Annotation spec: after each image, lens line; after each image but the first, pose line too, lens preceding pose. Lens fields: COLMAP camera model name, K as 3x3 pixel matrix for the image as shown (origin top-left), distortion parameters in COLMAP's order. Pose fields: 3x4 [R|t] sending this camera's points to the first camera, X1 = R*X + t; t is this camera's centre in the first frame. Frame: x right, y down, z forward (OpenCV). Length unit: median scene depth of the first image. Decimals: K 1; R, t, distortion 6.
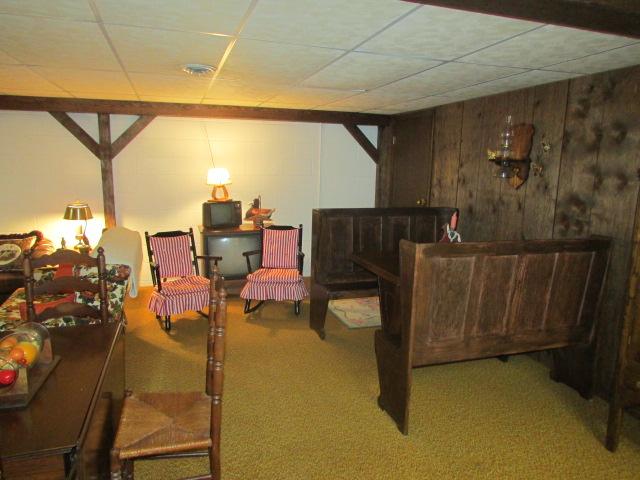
lens RADIAL K [[466.2, 0, 320.0], [0, 466.2, 240.0], [0, 0, 1]] dist [-0.002856, -0.005751]
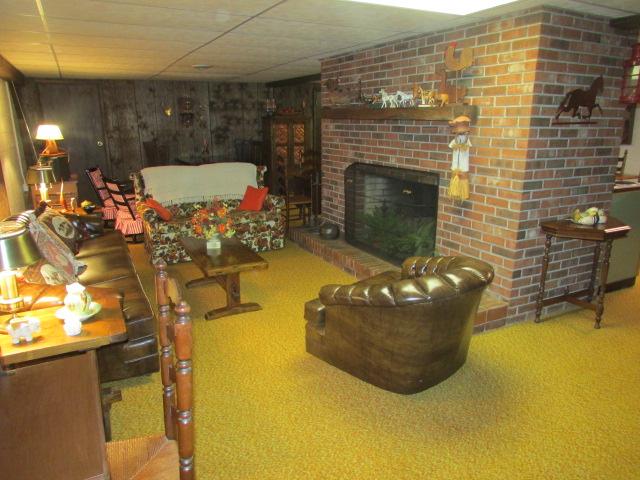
lens RADIAL K [[466.2, 0, 320.0], [0, 466.2, 240.0], [0, 0, 1]] dist [-0.002856, -0.005751]
pose [[-0.174851, -0.267765, 0.947486, -1.918934], [0.169870, 0.939676, 0.296906, -0.155831], [-0.969831, 0.212864, -0.118818, 0.767544]]
